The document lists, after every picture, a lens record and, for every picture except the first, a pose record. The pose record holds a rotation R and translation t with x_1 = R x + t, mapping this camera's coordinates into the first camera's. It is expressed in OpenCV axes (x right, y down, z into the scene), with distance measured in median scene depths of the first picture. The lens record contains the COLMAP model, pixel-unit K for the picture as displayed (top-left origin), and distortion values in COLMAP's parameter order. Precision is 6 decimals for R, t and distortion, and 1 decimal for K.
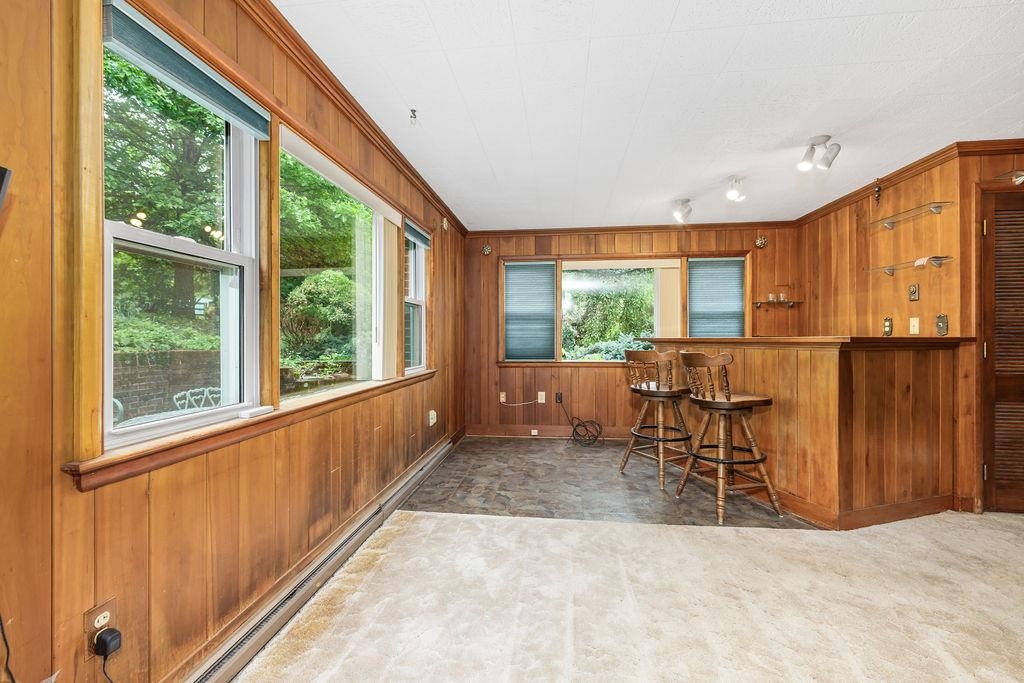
lens RADIAL K [[428.2, 0, 509.9], [0, 428.2, 340.3], [0, 0, 1]] dist [-0.000769, -0.000166]
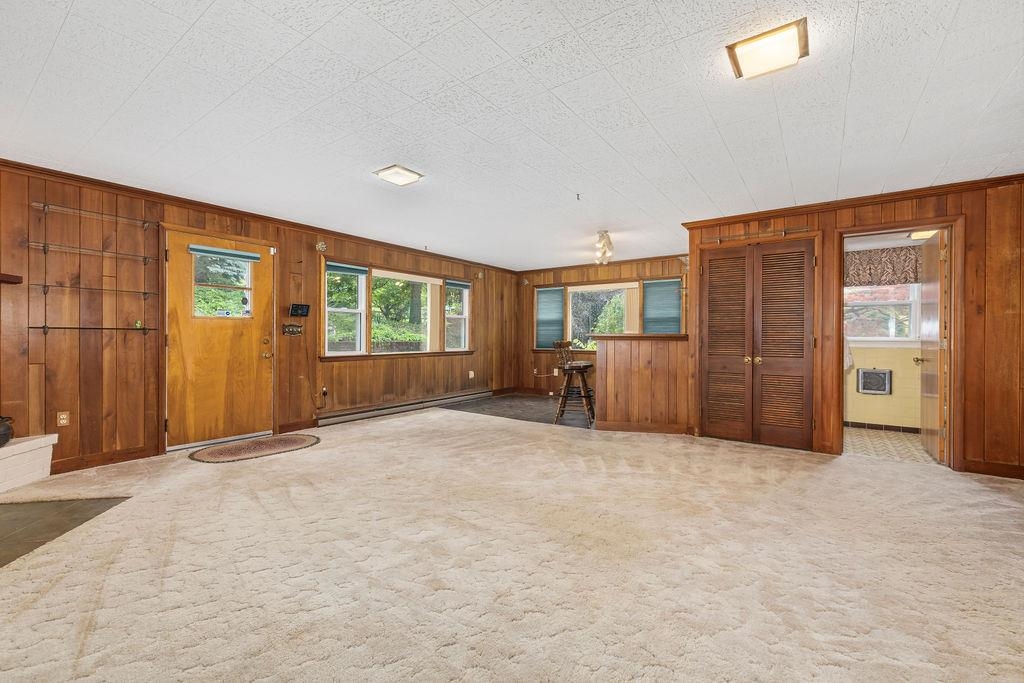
lens RADIAL K [[428.2, 0, 505.3], [0, 428.2, 337.3], [0, 0, 1]] dist [-0.000769, -0.000166]
pose [[0.866335, 0.006845, -0.499417, 0.736983], [-0.010778, 0.999929, -0.004991, 0.012791], [0.499347, 0.009706, 0.866348, -0.499217]]
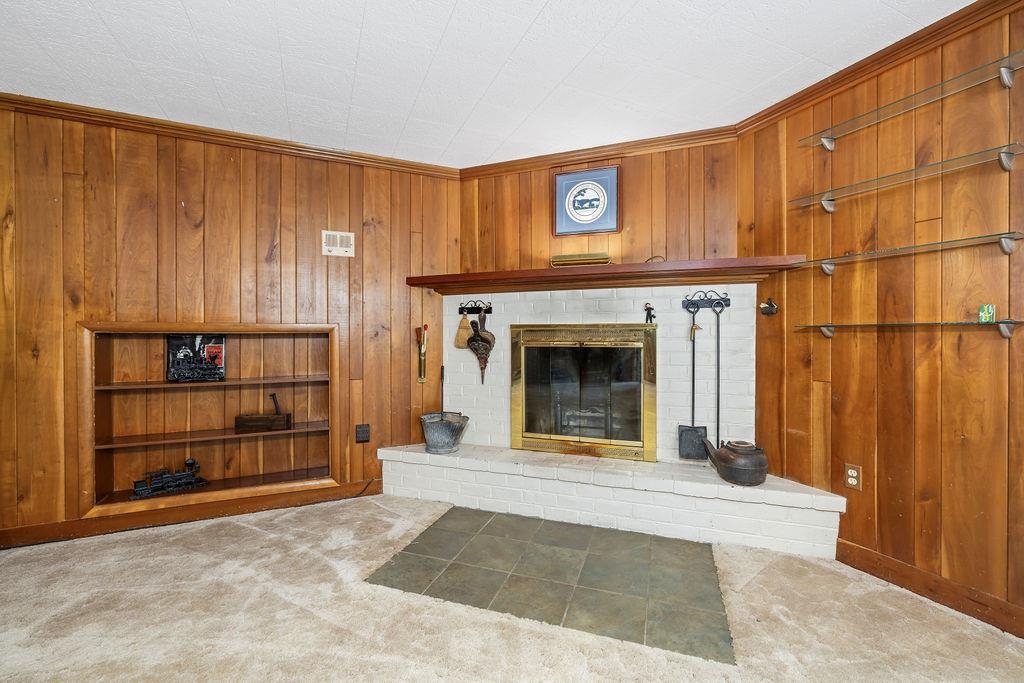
lens RADIAL K [[428.2, 0, 512.4], [0, 428.2, 337.5], [0, 0, 1]] dist [-0.000769, -0.000166]
pose [[-0.853982, 0.003203, -0.520292, 0.253580], [-0.005373, 0.999873, 0.014974, 0.008806], [0.520274, 0.015583, -0.853857, -0.056761]]
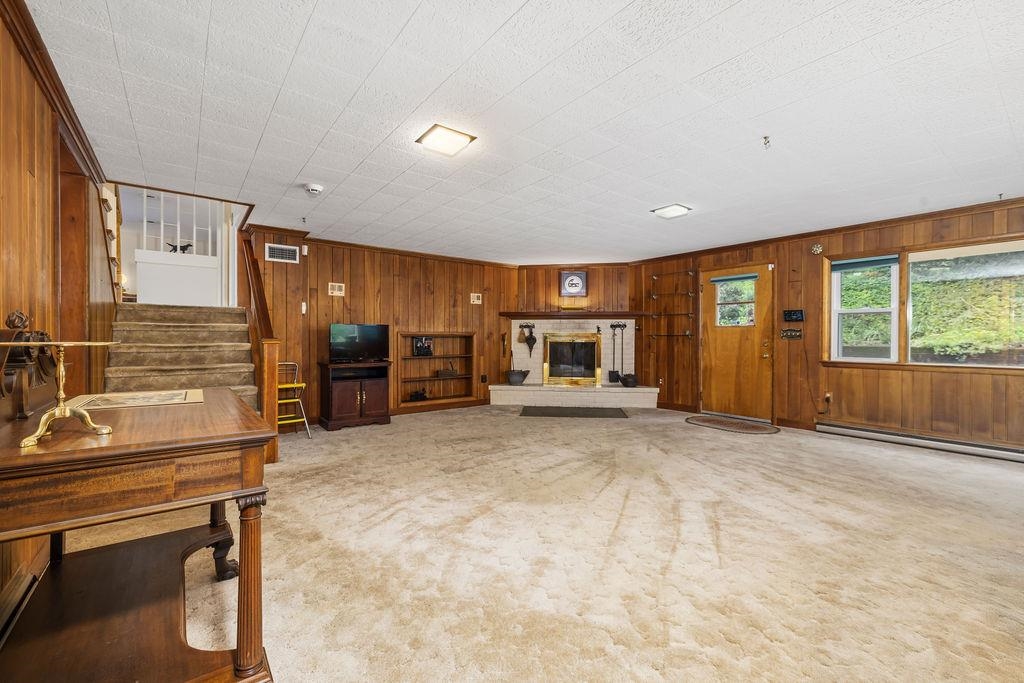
lens RADIAL K [[428.2, 0, 516.9], [0, 428.2, 340.9], [0, 0, 1]] dist [-0.000769, -0.000166]
pose [[-0.708247, 0.004188, -0.705952, 1.076543], [-0.011670, 0.999776, 0.017638, 0.001625], [0.705868, 0.020731, -0.708040, 0.421774]]
